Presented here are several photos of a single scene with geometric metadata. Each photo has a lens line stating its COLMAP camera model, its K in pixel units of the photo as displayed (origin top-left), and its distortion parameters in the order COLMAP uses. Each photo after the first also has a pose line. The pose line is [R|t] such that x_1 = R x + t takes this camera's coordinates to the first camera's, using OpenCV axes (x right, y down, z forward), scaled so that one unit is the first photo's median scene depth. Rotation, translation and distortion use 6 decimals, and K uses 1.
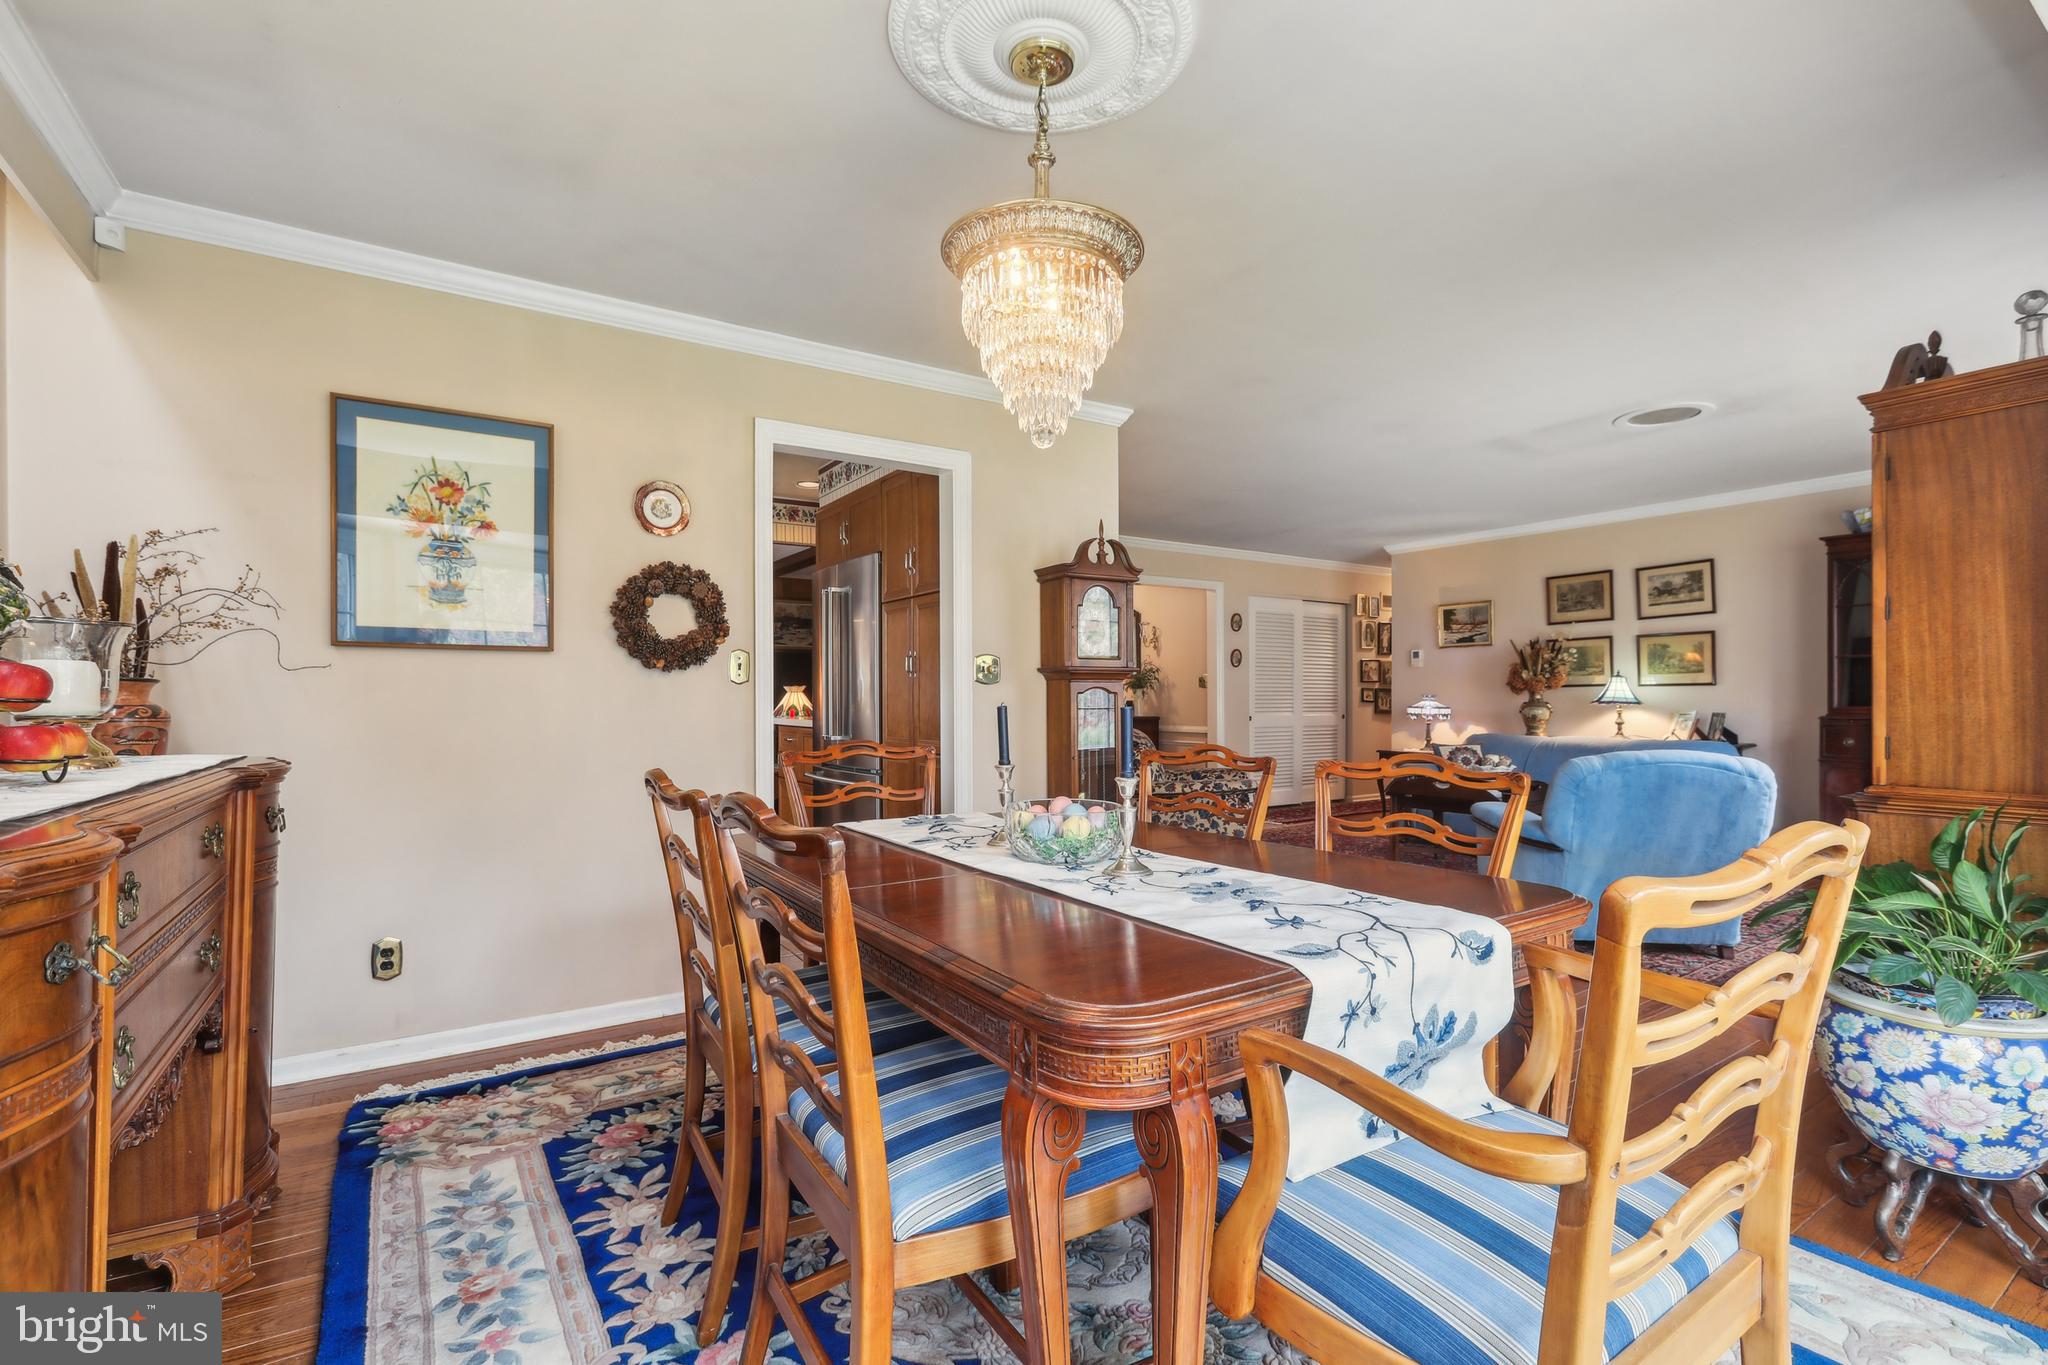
lens RADIAL K [[940.1, 0, 1024.0], [0, 940.1, 695.4], [0, 0, 1]] dist [-0.011411, 0.014578]
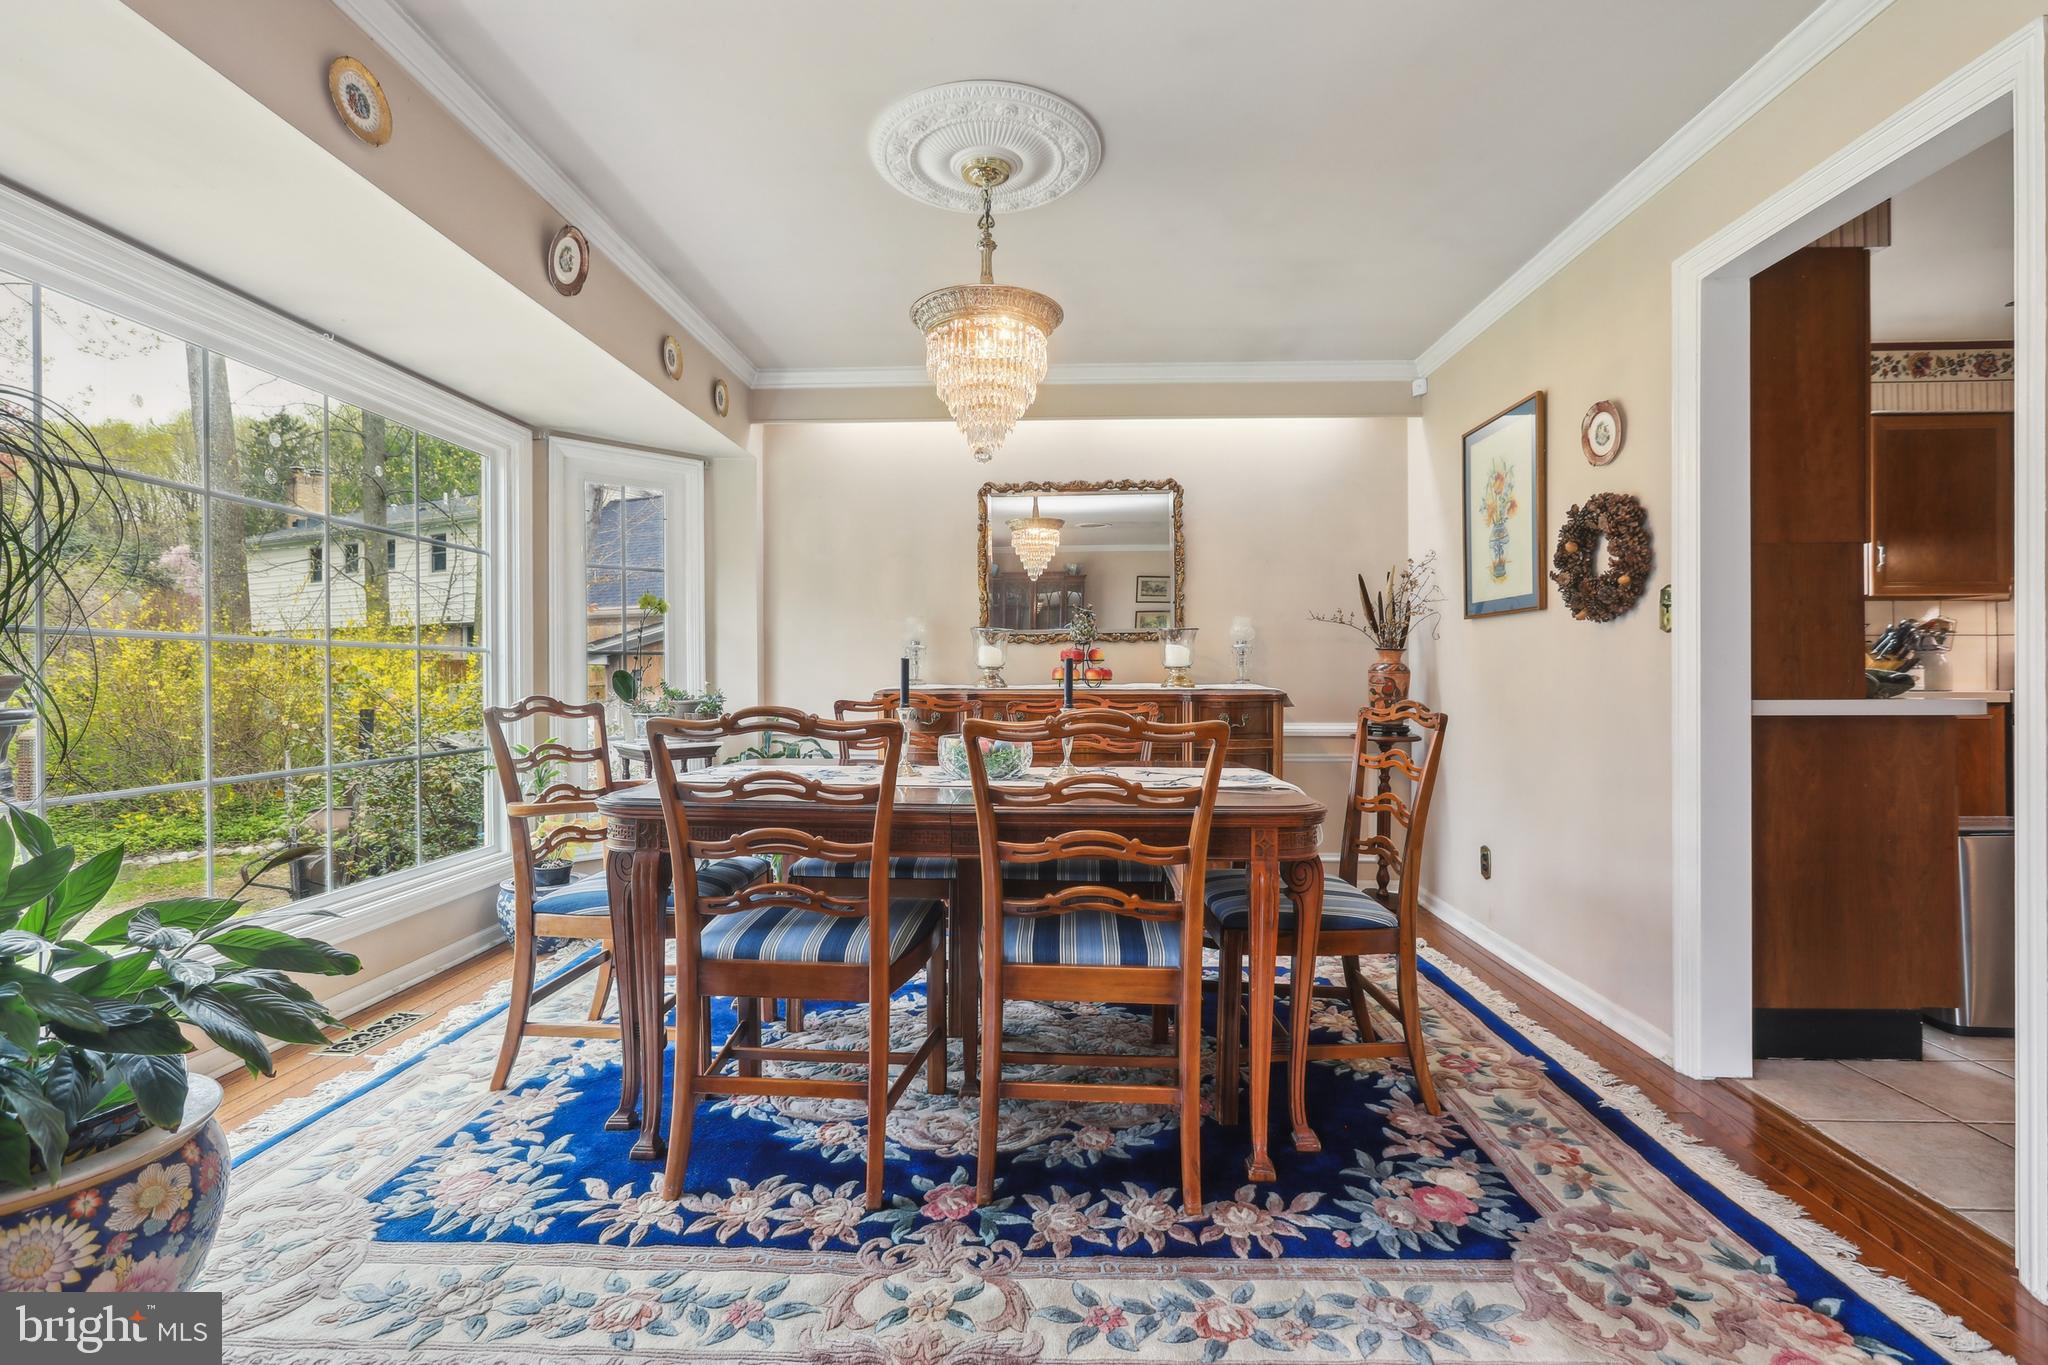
lens RADIAL K [[929.7, 0, 1028.1], [0, 929.7, 674.9], [0, 0, 1]] dist [-0.006212, 0.008217]
pose [[-0.582281, 0.003146, -0.812982, 0.285798], [0.004709, 0.999989, 0.000497, 0.008551], [0.812974, -0.003539, -0.582289, 0.492827]]
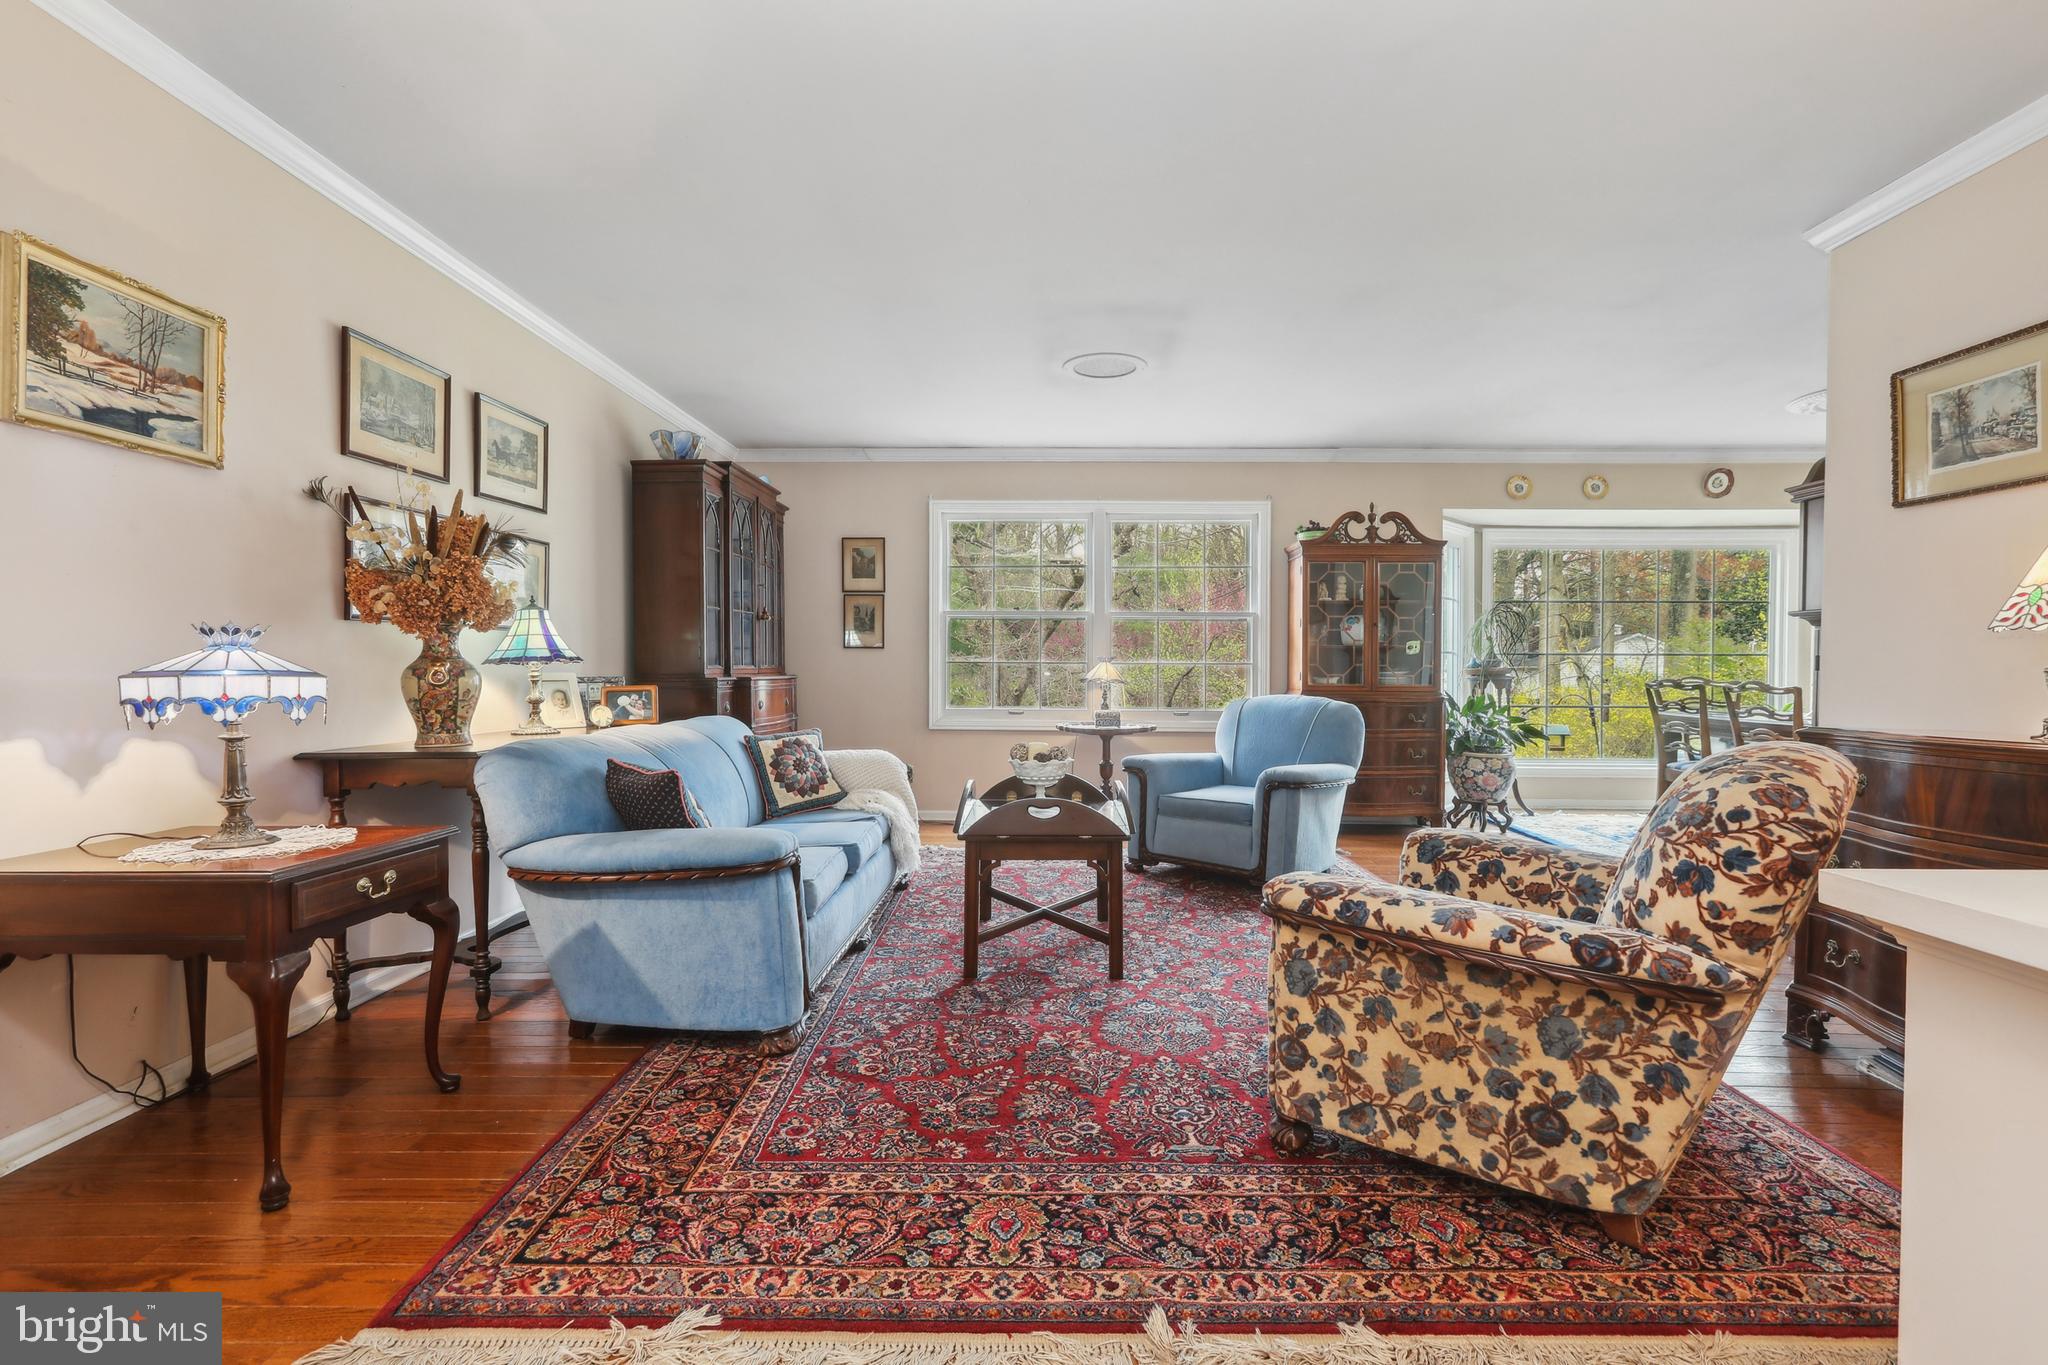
lens RADIAL K [[940.1, 0, 1024.0], [0, 940.1, 695.4], [0, 0, 1]] dist [-0.011411, 0.014578]
pose [[-0.823526, -0.013562, 0.567117, 0.121151], [-0.000421, 0.999729, 0.023295, 0.013251], [-0.567279, 0.018946, -0.823308, 1.190055]]
